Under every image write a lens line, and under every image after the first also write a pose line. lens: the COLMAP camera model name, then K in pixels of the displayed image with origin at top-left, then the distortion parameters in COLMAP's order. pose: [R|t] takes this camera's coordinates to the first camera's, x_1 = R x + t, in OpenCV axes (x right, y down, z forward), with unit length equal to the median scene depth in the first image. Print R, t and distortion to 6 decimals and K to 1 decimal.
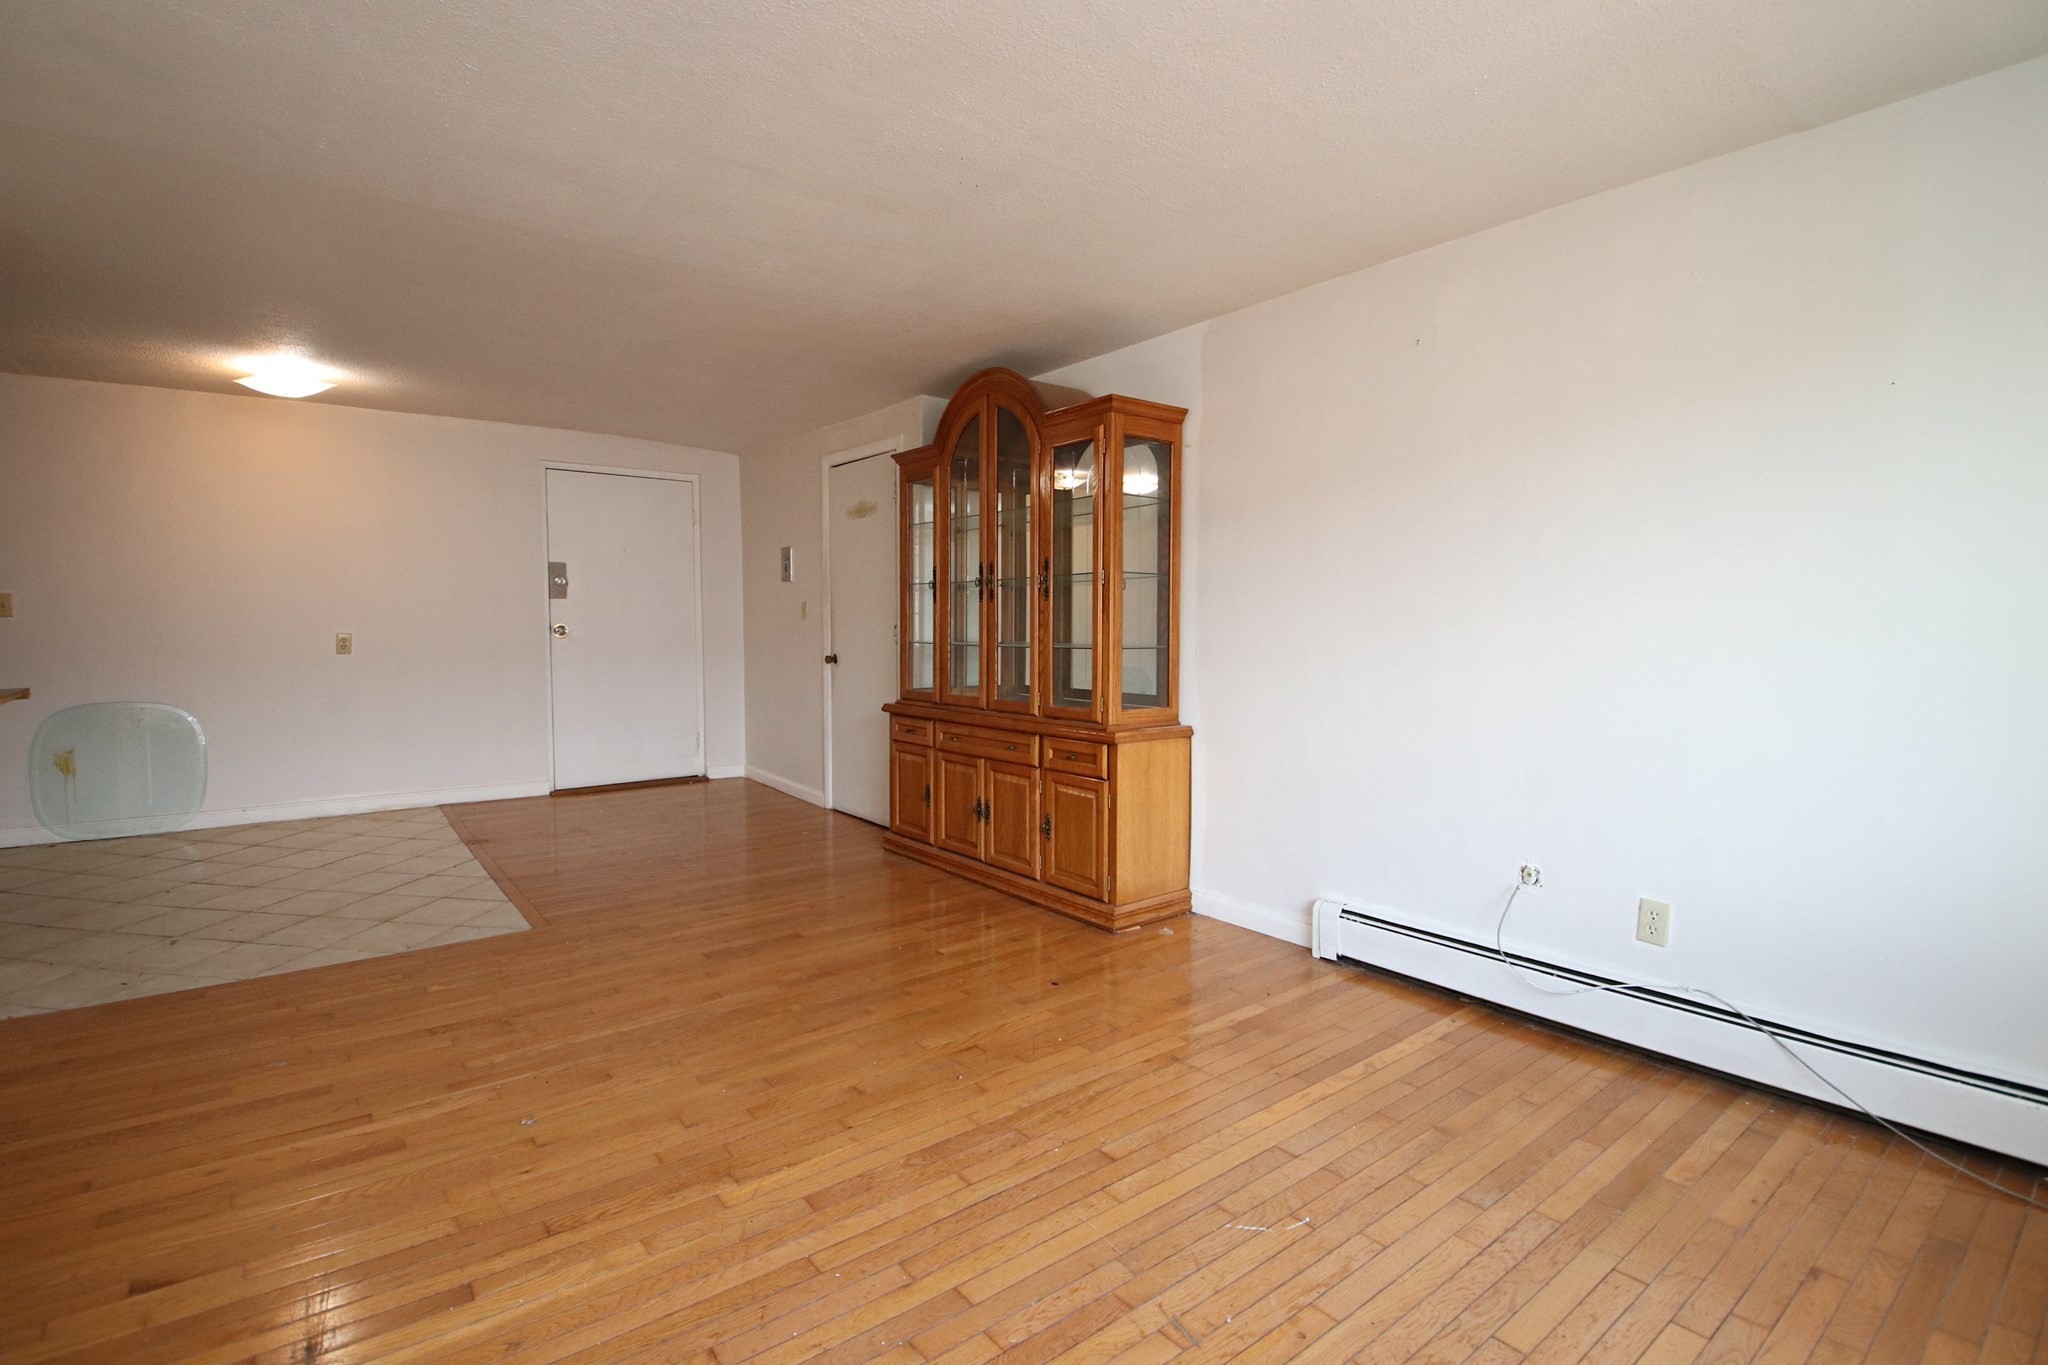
lens RADIAL K [[951.0, 0, 1009.9], [0, 951.0, 675.5], [0, 0, 1]] dist [0.015268, -0.022808]
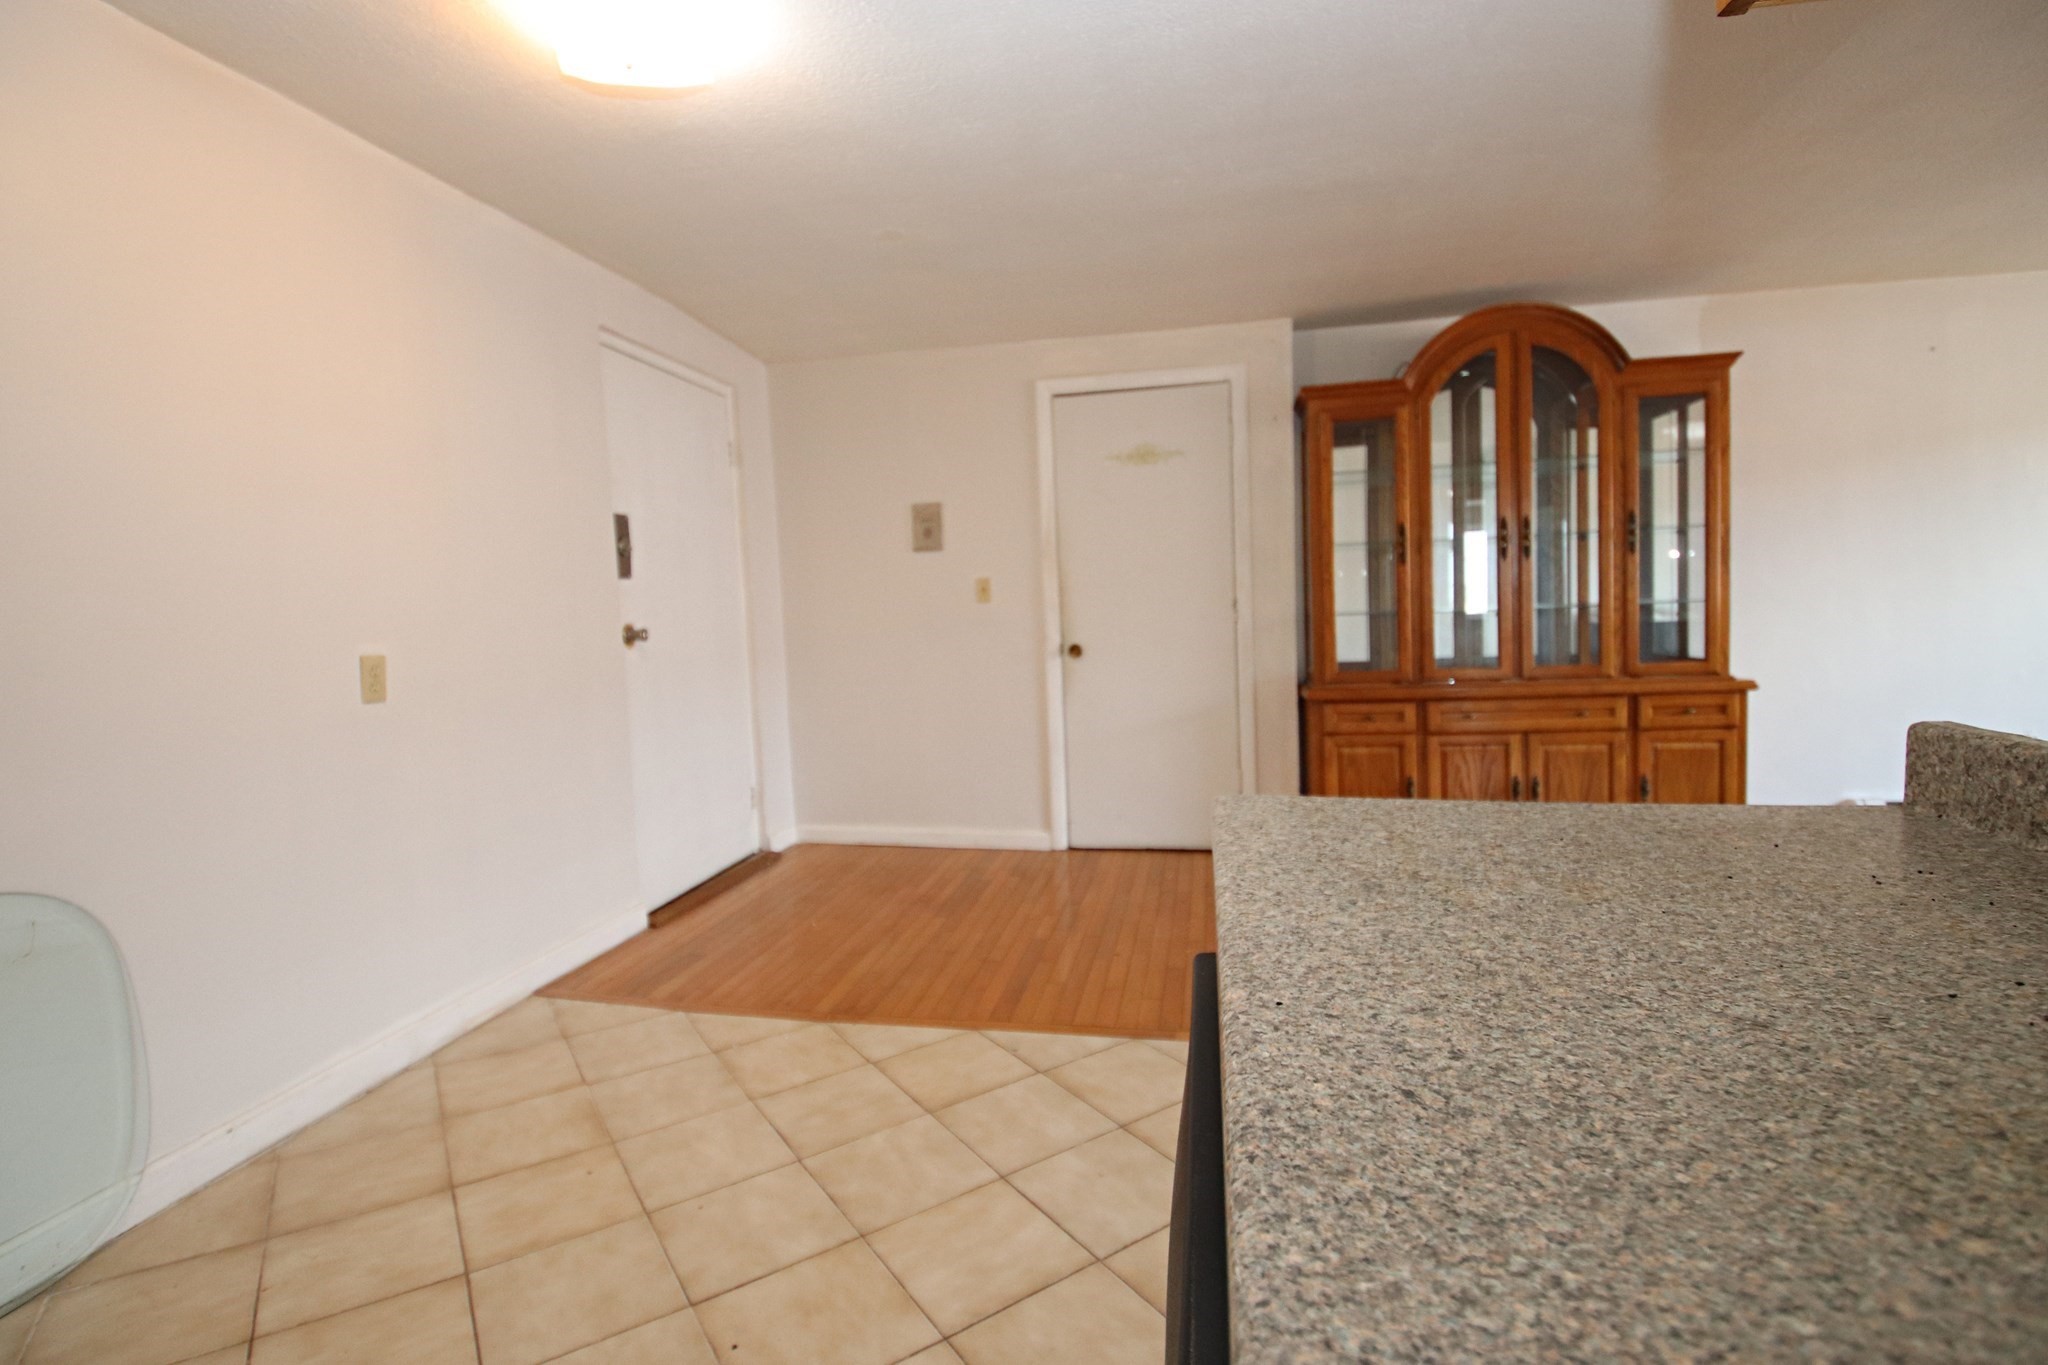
lens RADIAL K [[958.5, 0, 999.8], [0, 958.5, 674.9], [0, 0, 1]] dist [0.000006, -0.030477]
pose [[0.757515, -0.078381, 0.648096, -1.106390], [0.078149, 0.996515, 0.029177, -0.037256], [-0.648124, 0.028546, 0.761000, 0.695635]]
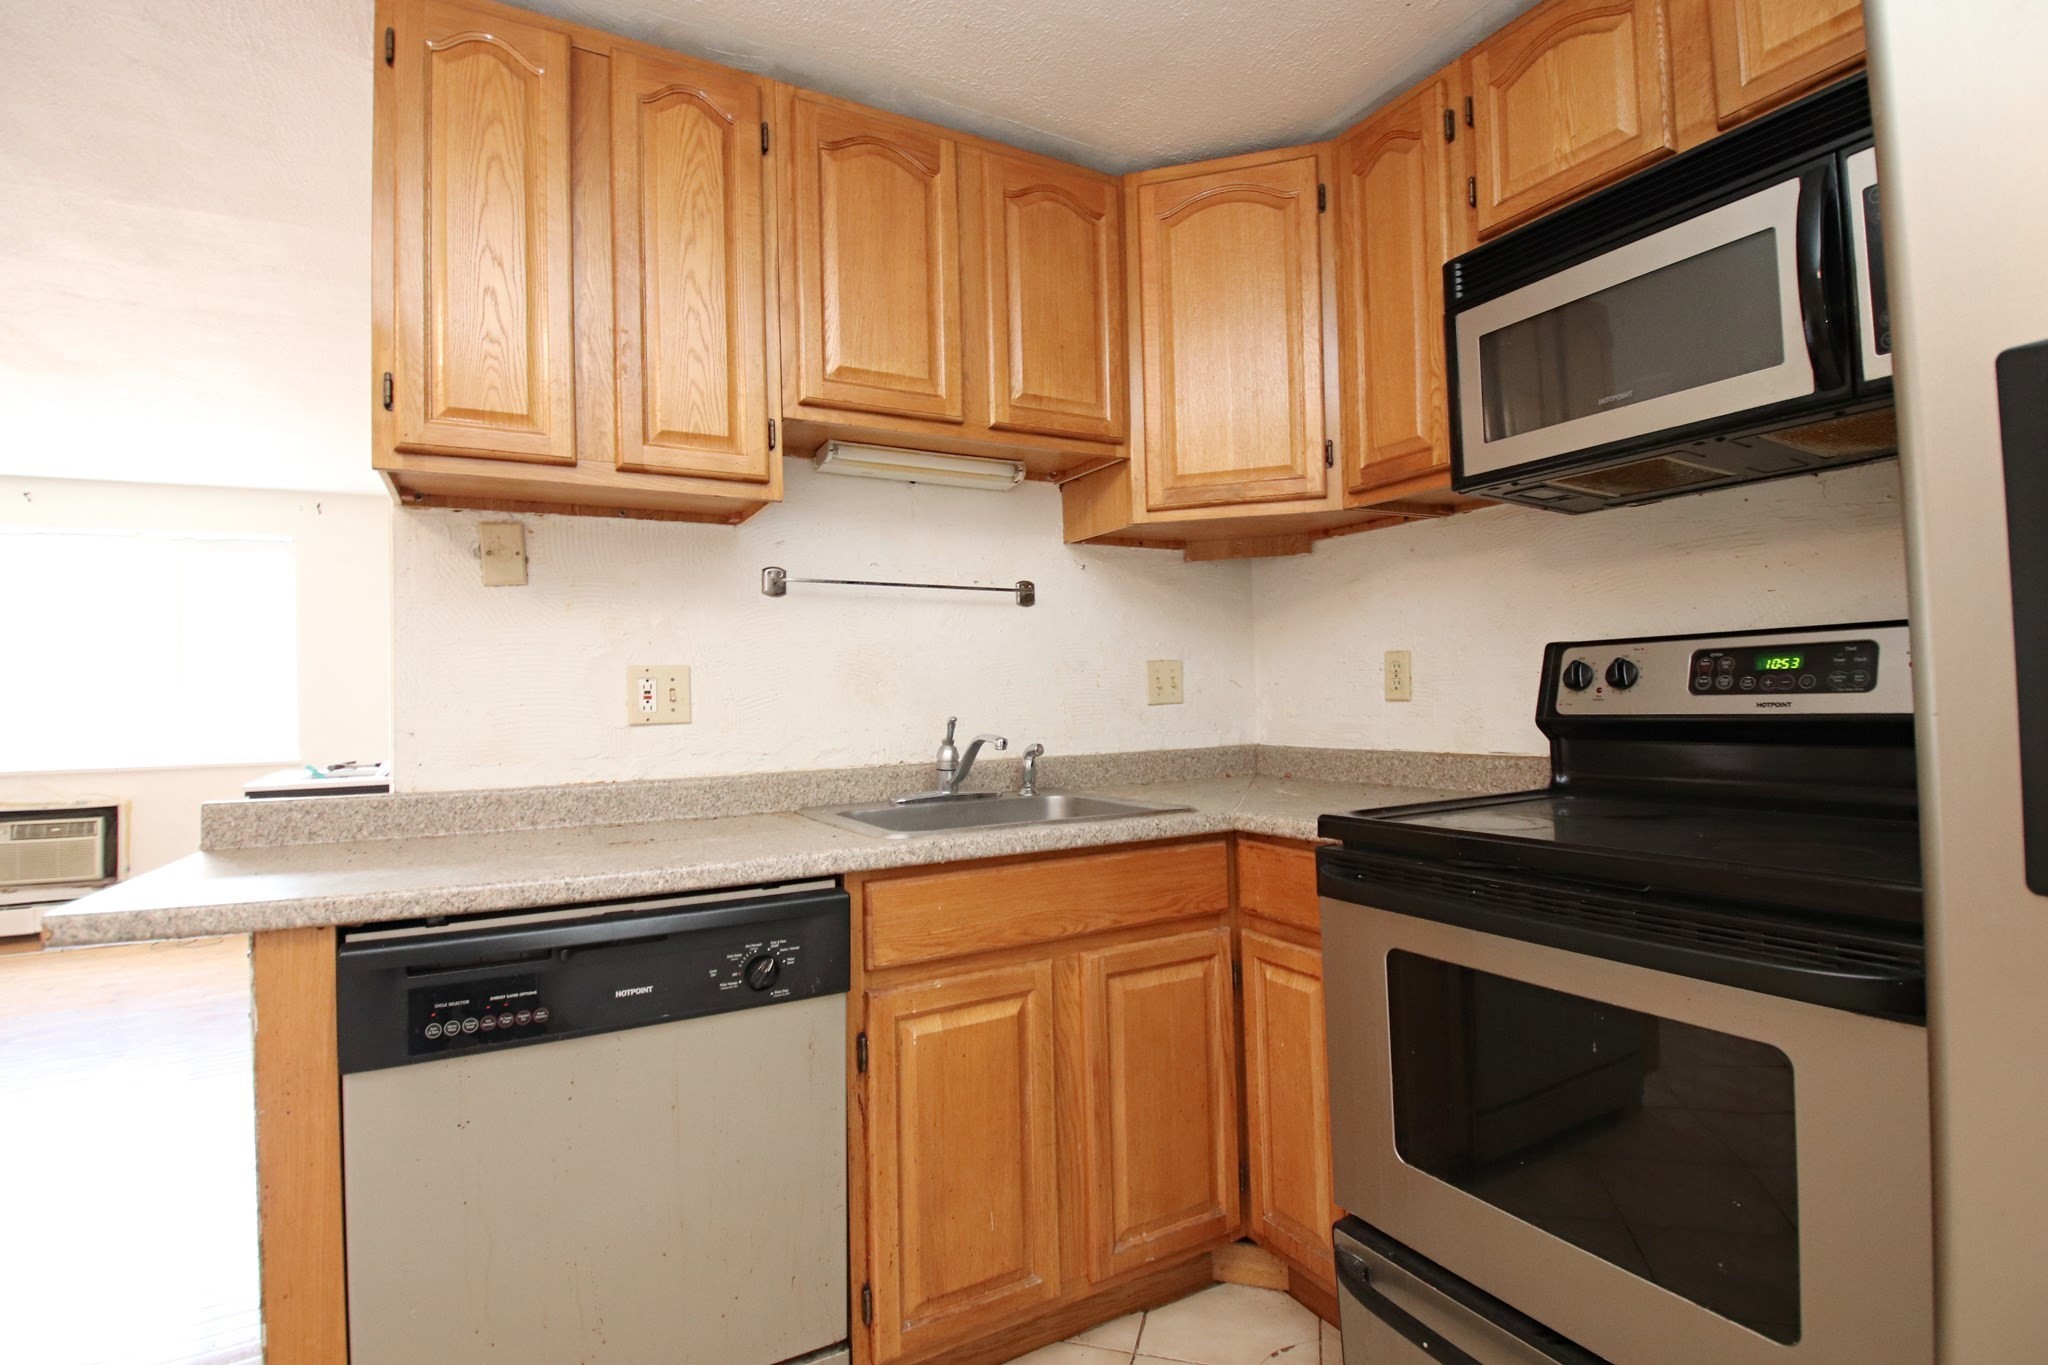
lens RADIAL K [[951.0, 0, 1009.9], [0, 951.0, 675.5], [0, 0, 1]] dist [0.015268, -0.022808]
pose [[-0.987459, 0.027673, 0.155431, -1.205049], [0.033244, 0.998890, 0.033358, -0.059227], [-0.154336, 0.038107, -0.987283, 1.067244]]
